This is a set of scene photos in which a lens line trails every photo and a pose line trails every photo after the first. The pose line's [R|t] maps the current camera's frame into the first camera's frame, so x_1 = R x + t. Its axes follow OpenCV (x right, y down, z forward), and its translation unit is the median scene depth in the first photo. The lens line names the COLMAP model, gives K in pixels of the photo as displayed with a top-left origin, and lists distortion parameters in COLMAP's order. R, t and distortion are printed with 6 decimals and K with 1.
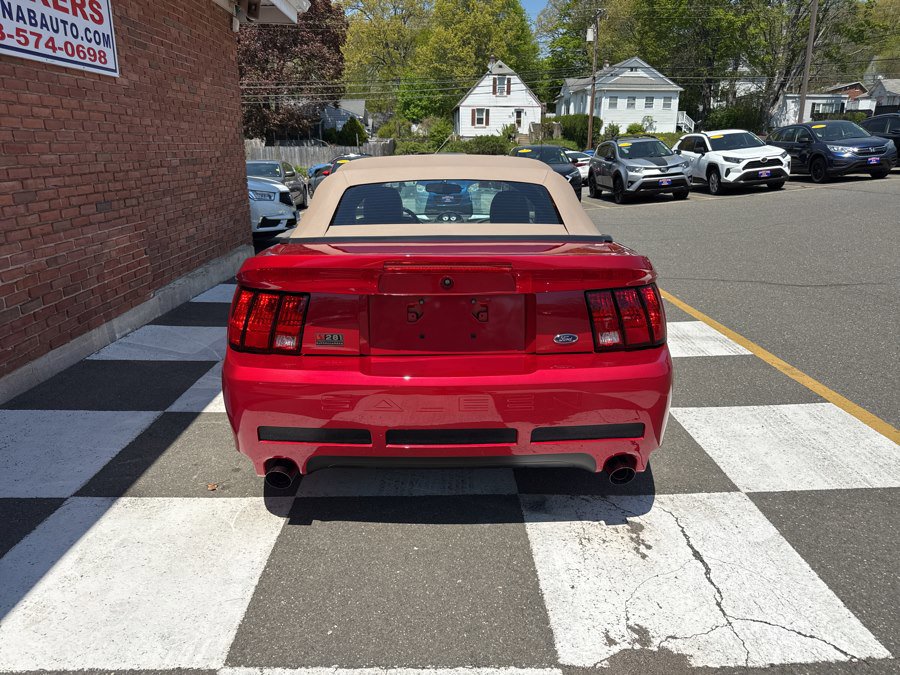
lens RADIAL K [[637.6, 0, 451.0], [0, 637.6, 341.5], [0, 0, 1]] dist [0.014914, -0.022850]
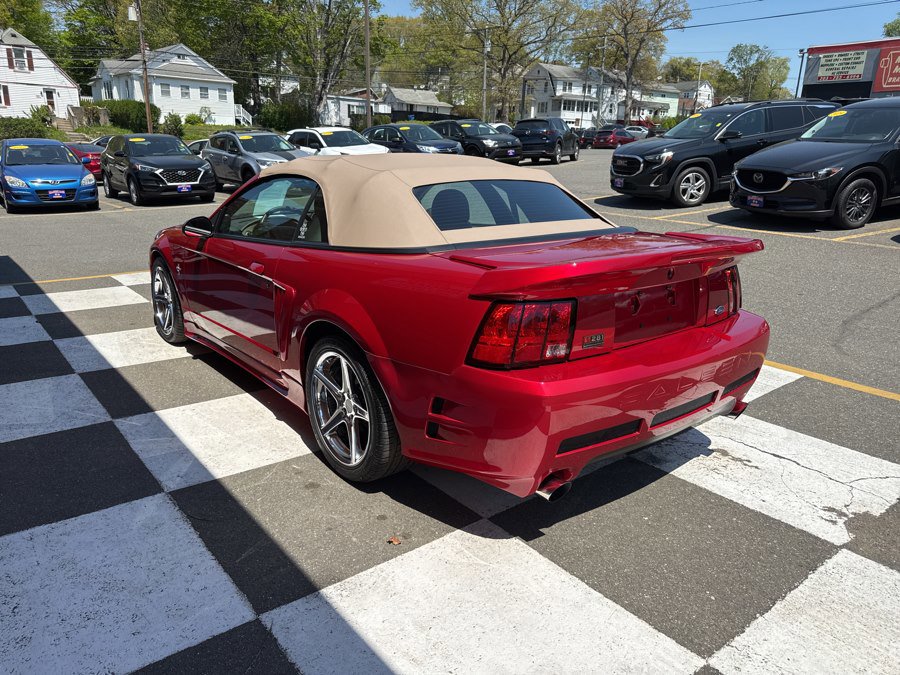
lens RADIAL K [[637.6, 0, 447.3], [0, 637.6, 345.3], [0, 0, 1]] dist [0.014914, -0.022850]
pose [[0.786452, -0.156258, 0.597559, -0.443569], [0.146453, 0.987056, 0.065362, -0.043743], [-0.600038, 0.036110, 0.799156, 0.147703]]
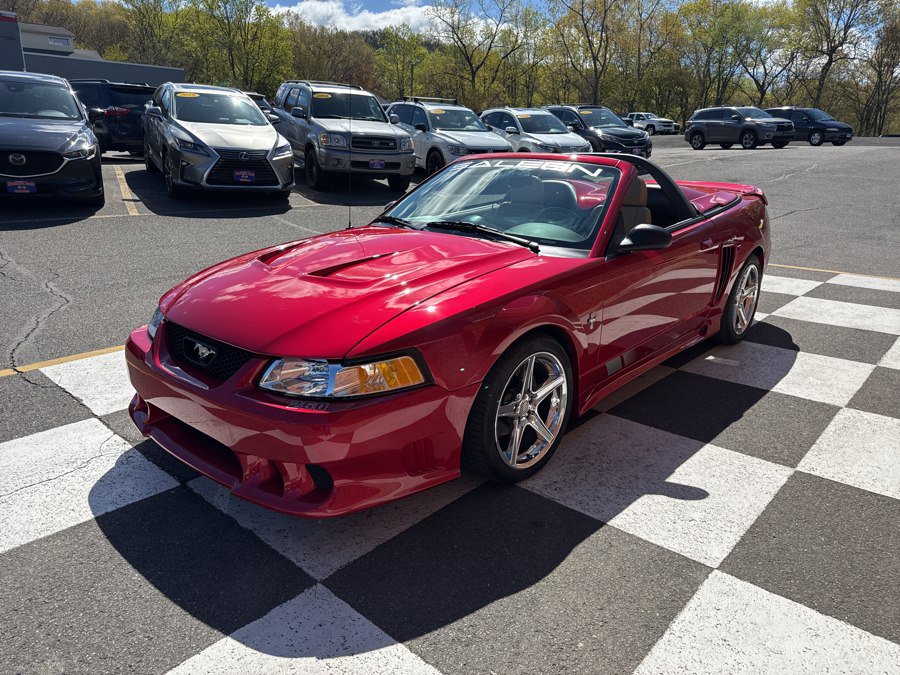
lens RADIAL K [[637.6, 0, 453.5], [0, 637.6, 340.3], [0, 0, 1]] dist [0.014914, -0.022850]
pose [[-0.735538, -0.198843, 0.647646, -0.455554], [0.182679, 0.862339, 0.472229, -0.451951], [-0.652390, 0.465654, -0.597958, 1.587318]]
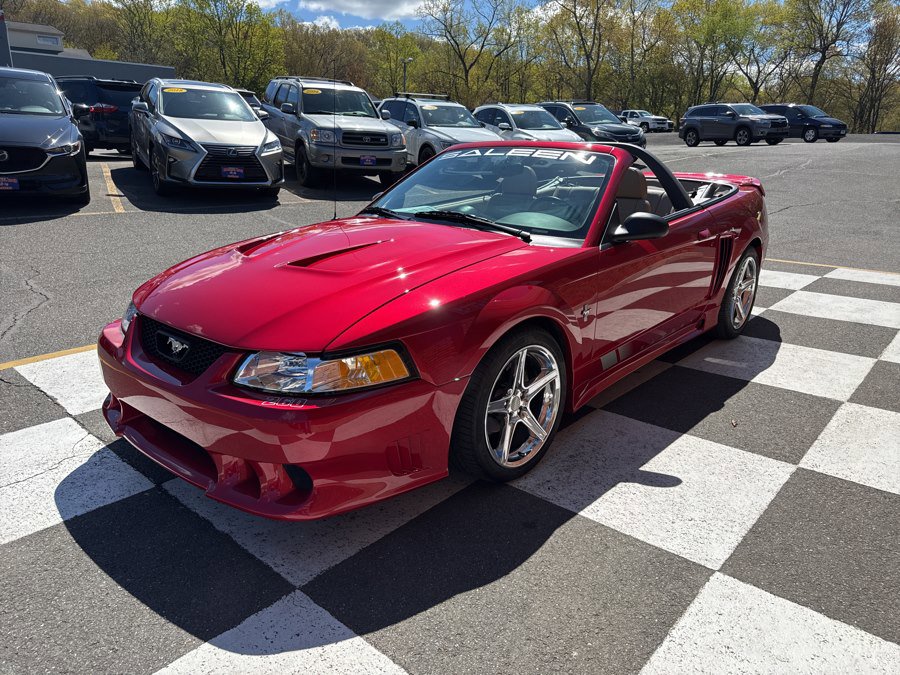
lens RADIAL K [[637.6, 0, 453.9], [0, 637.6, 342.0], [0, 0, 1]] dist [0.014914, -0.022850]
pose [[-0.742000, -0.196621, 0.640918, -0.444886], [0.182857, 0.860416, 0.475655, -0.433482], [-0.644980, 0.470133, -0.602475, 1.571141]]
